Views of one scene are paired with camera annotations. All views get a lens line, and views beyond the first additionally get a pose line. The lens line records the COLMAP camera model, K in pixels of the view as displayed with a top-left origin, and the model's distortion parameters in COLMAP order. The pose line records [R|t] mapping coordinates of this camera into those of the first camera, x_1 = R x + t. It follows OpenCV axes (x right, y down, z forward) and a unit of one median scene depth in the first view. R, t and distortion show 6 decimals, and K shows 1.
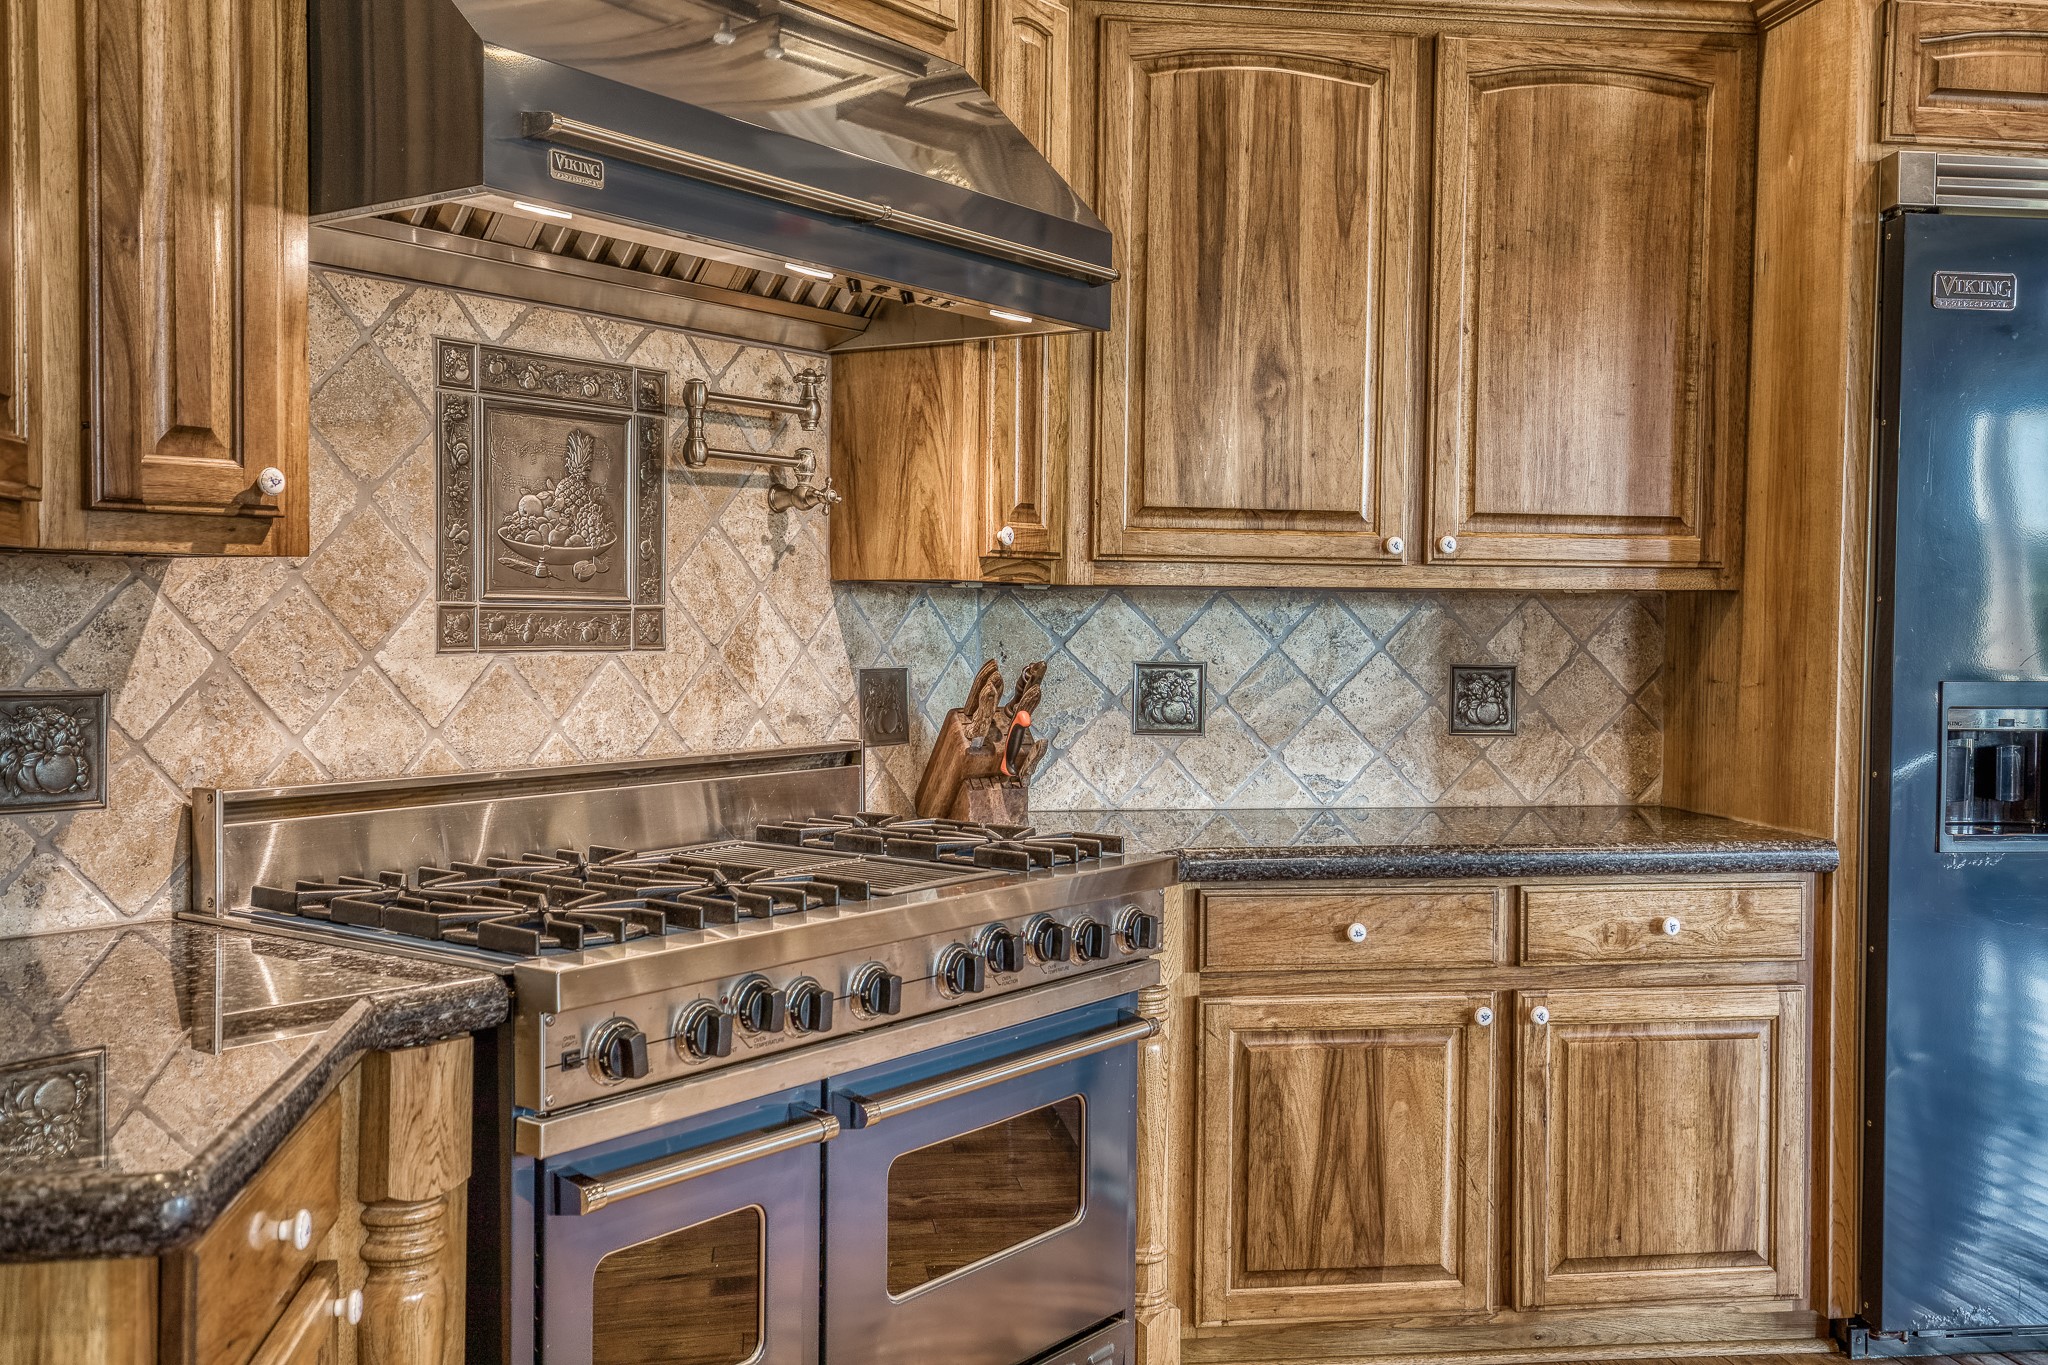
lens RADIAL K [[1977.8, 0, 1022.8], [0, 1977.8, 679.0], [0, 0, 1]] dist [0.034802, 0.000000]
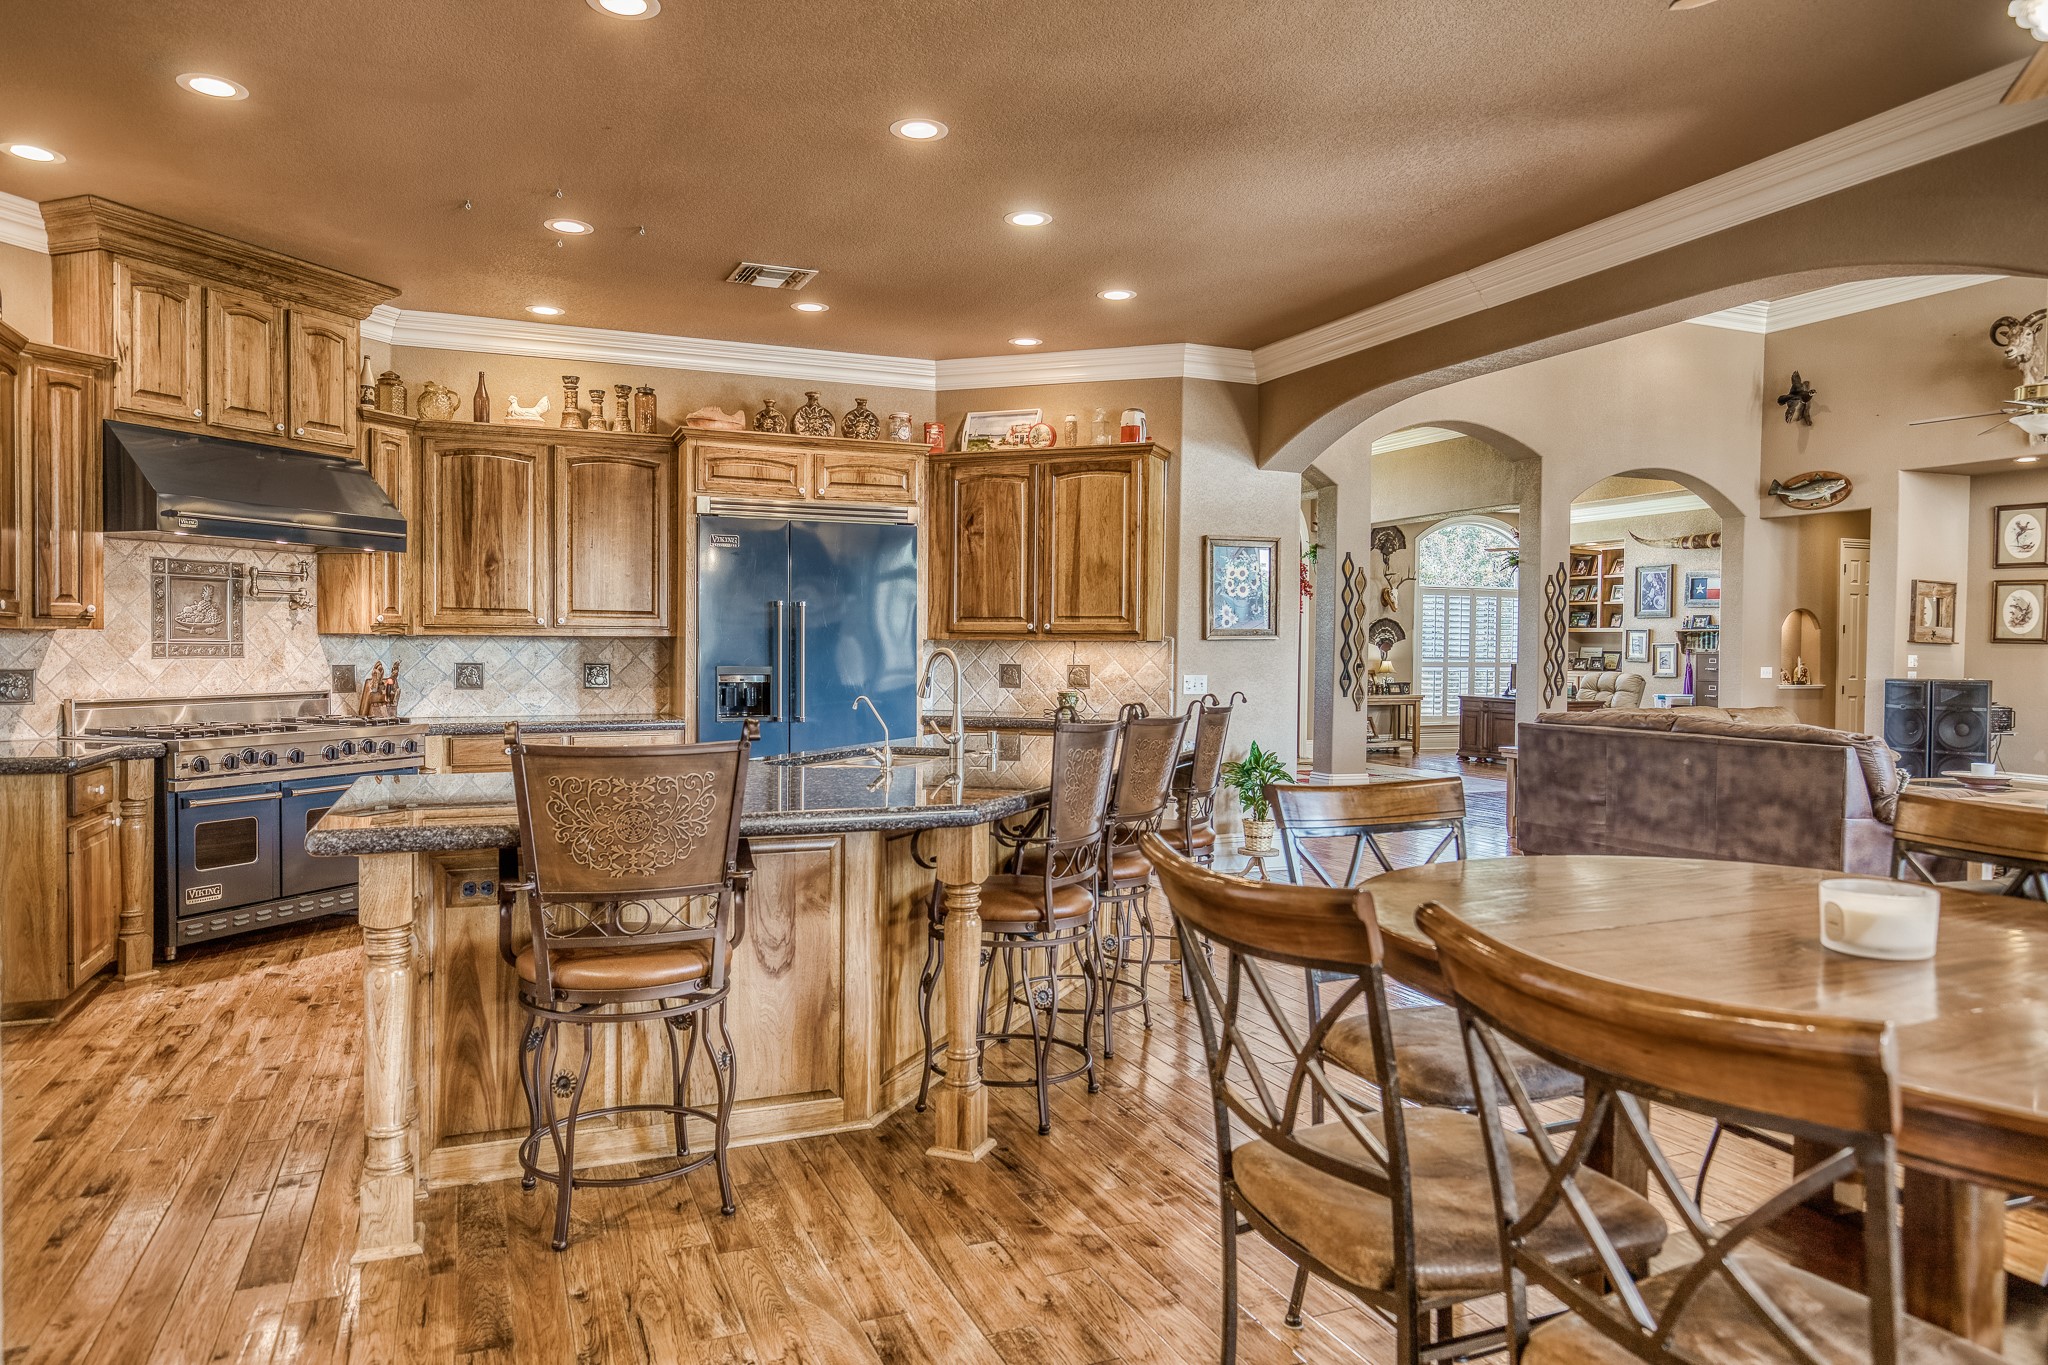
lens RADIAL K [[1307.6, 0, 1027.6], [0, 1307.6, 671.6], [0, 0, 1]] dist [0.003095, 0.003729]
pose [[0.965512, -0.006376, 0.260282, 0.414320], [0.008941, 0.999922, -0.008673, 0.031580], [-0.260207, 0.010701, 0.965494, -1.120973]]
